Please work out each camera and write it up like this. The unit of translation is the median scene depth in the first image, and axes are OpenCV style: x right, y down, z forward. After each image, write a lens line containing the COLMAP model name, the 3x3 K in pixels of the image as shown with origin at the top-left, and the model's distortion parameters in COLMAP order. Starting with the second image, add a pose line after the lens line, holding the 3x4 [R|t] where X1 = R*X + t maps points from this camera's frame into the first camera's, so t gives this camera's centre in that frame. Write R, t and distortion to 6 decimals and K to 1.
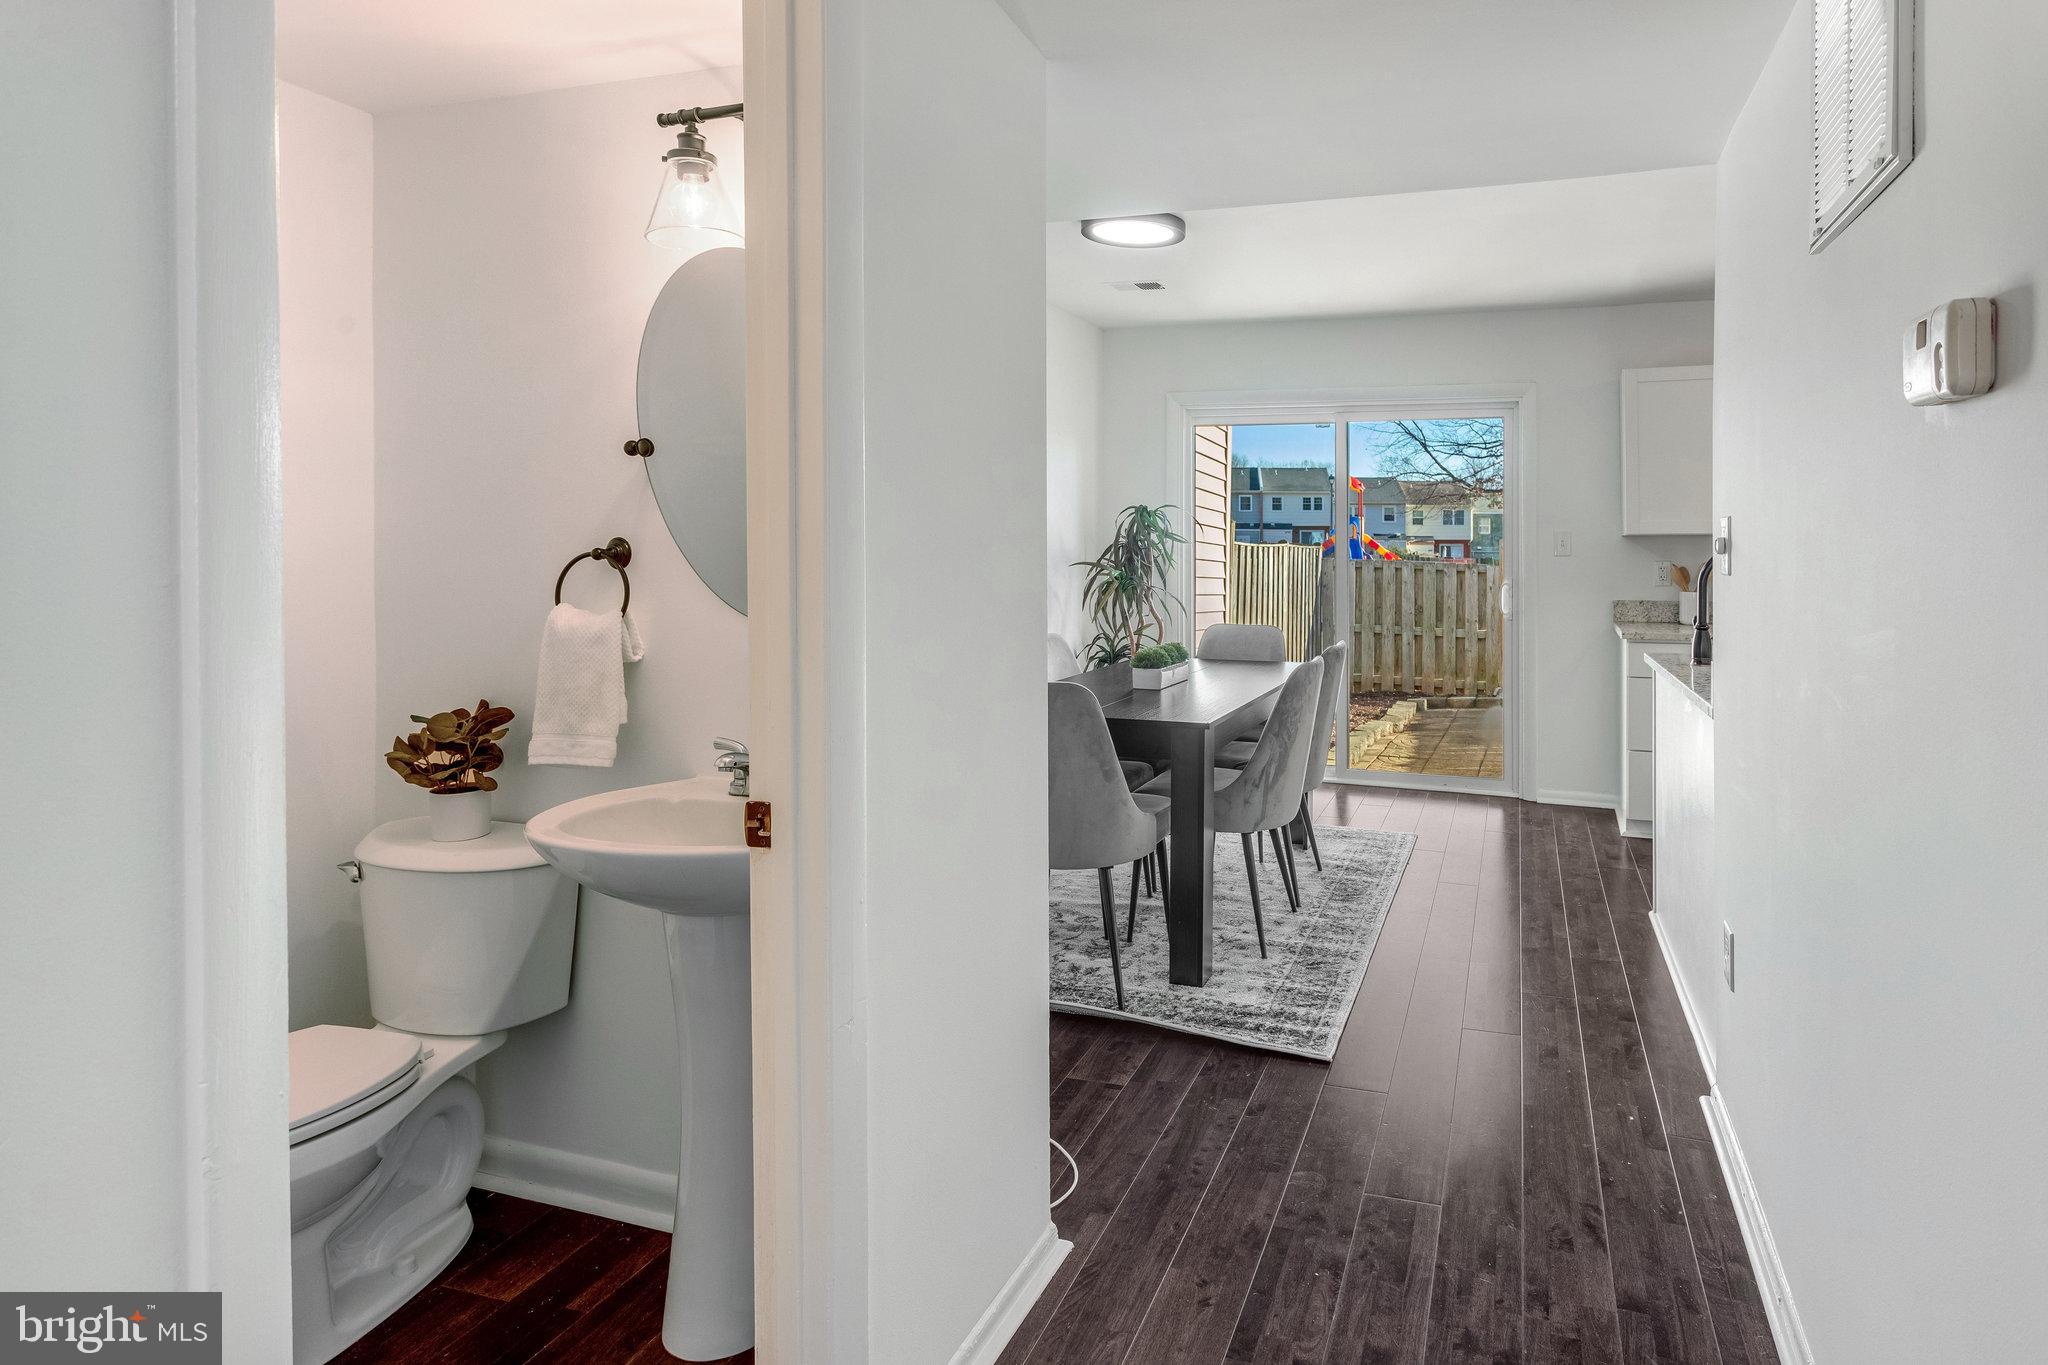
lens RADIAL K [[1109.0, 0, 1179.4], [0, 1109.0, 549.5], [0, 0, 1]] dist [0.001646, 0.003911]
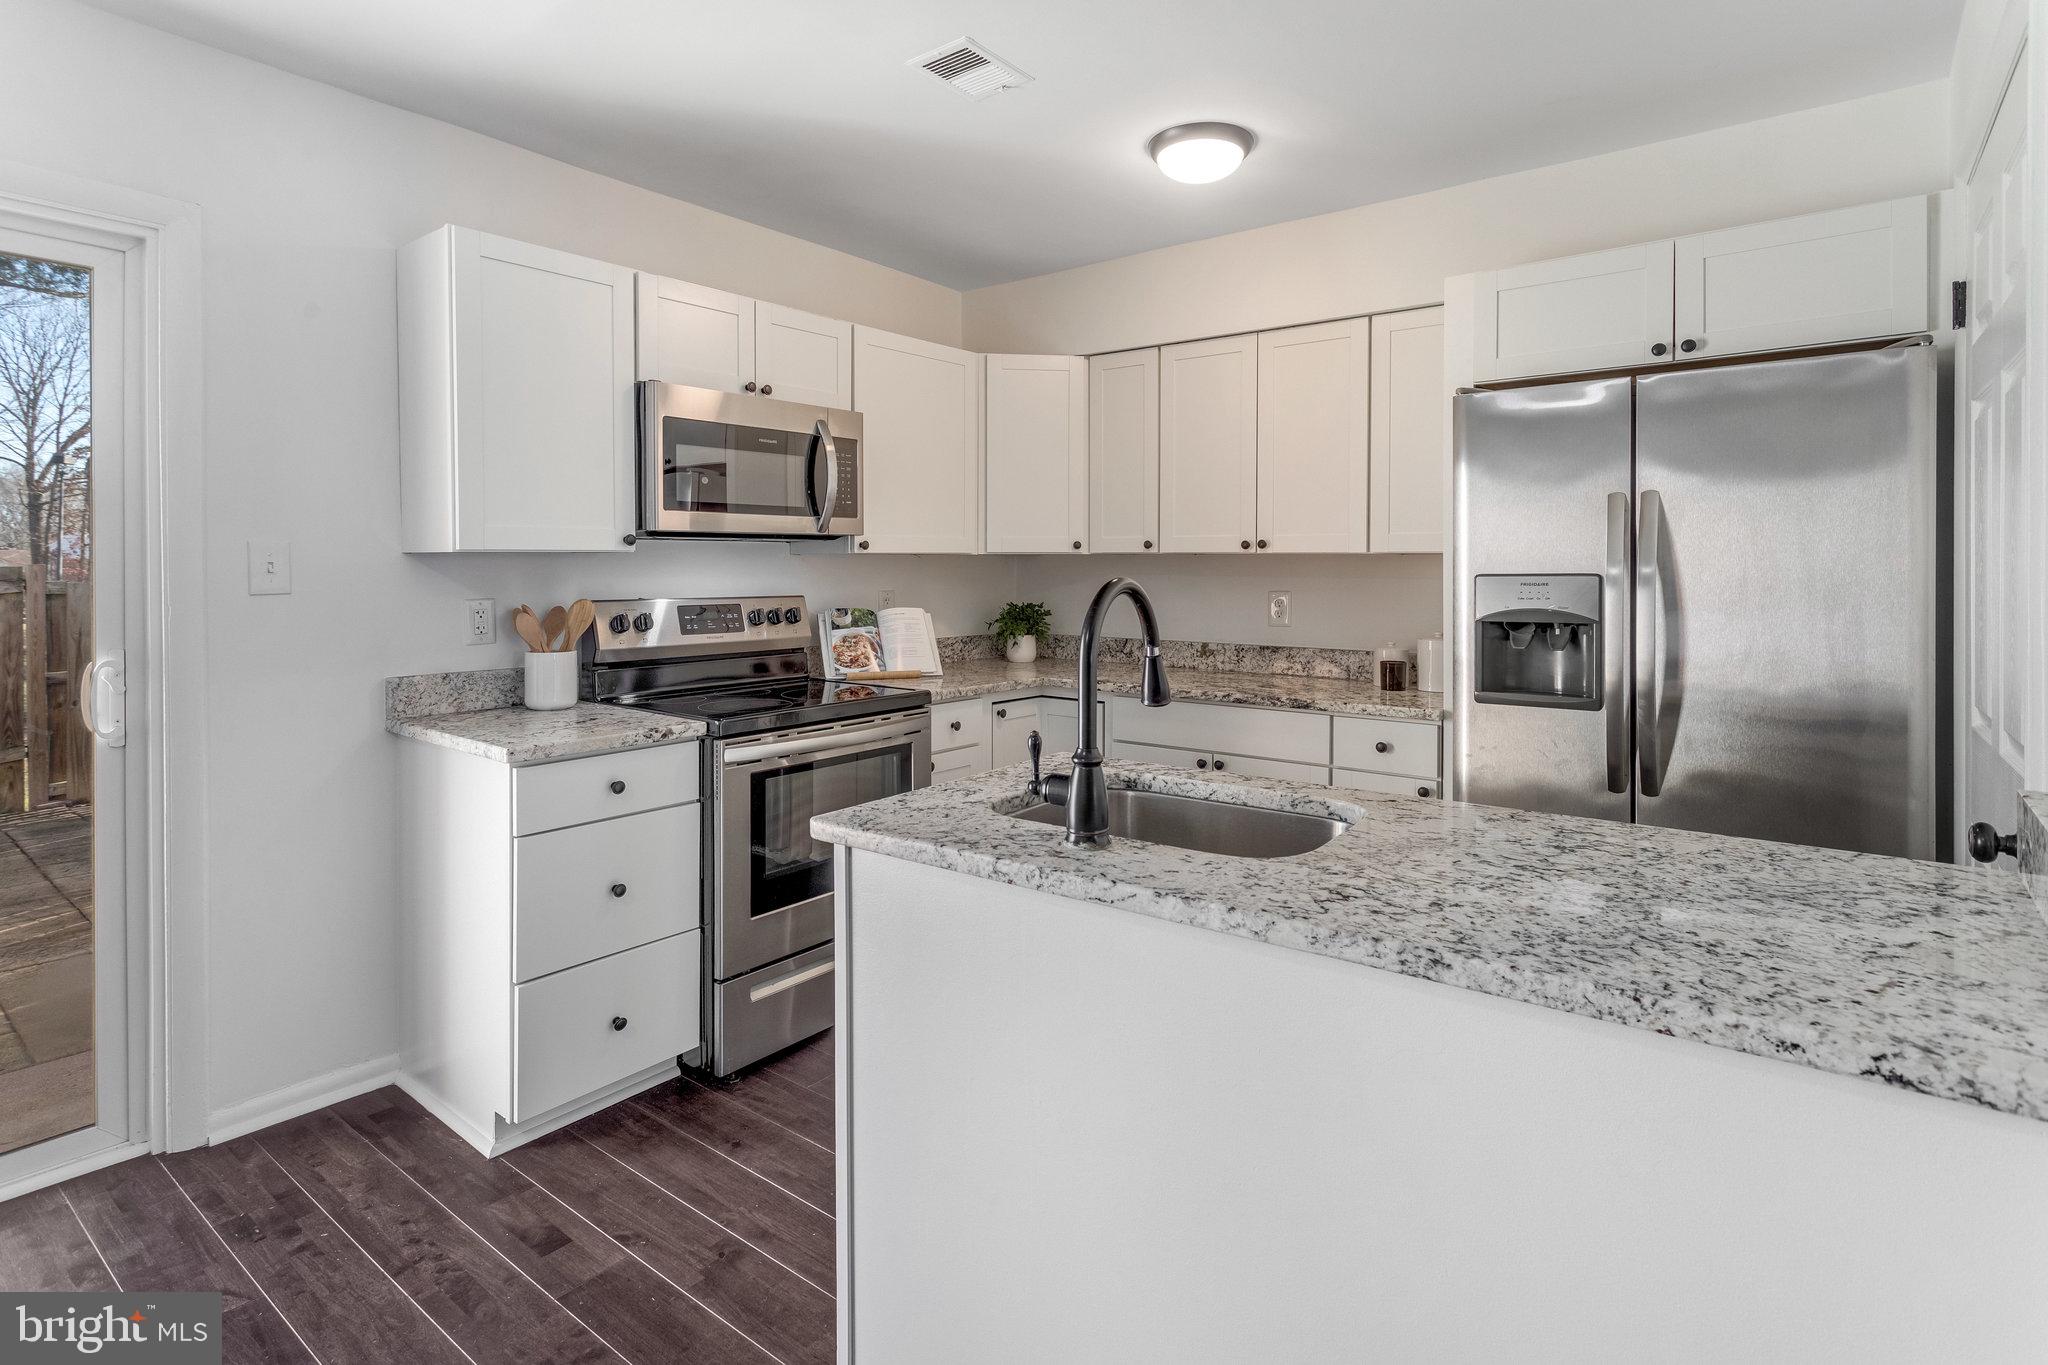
lens RADIAL K [[1065.5, 0, 1075.8], [0, 1065.5, 566.4], [0, 0, 1]] dist [-0.007045, 0.010244]
pose [[0.358415, 0.000463, 0.933562, 0.043198], [0.004328, 0.999988, -0.002157, -0.003587], [-0.933552, 0.004814, 0.358408, 0.511983]]
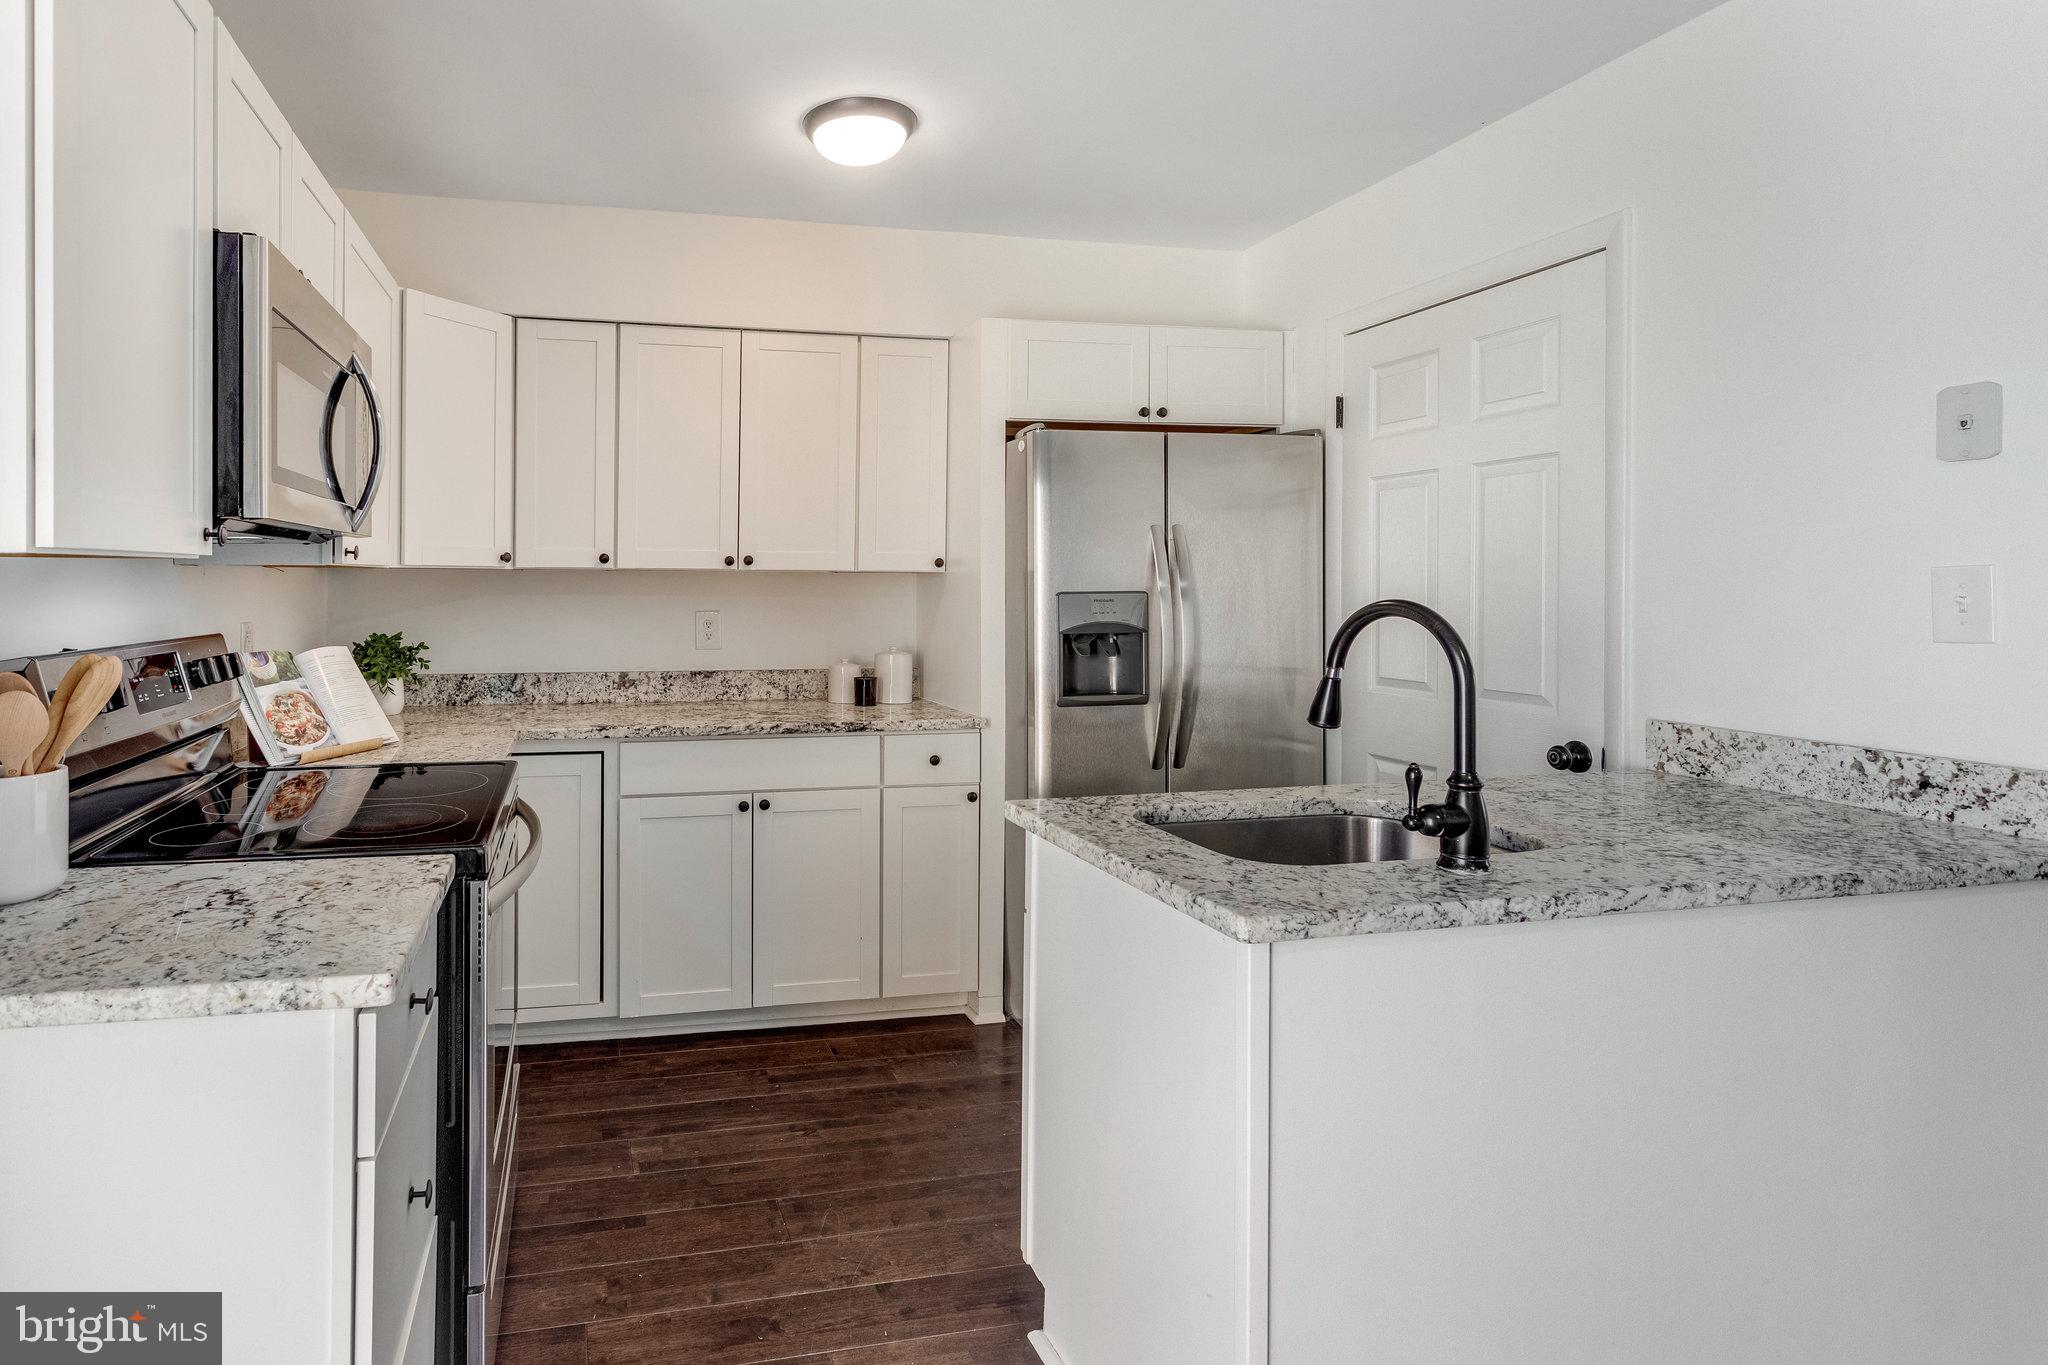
lens RADIAL K [[1065.5, 0, 865.6], [0, 1065.5, 590.6], [0, 0, 1]] dist [-0.007045, 0.010244]
pose [[-0.473785, -0.008575, 0.880599, 0.133076], [0.001862, 0.999941, 0.010739, -0.007477], [-0.880639, 0.006728, -0.473741, 0.872131]]
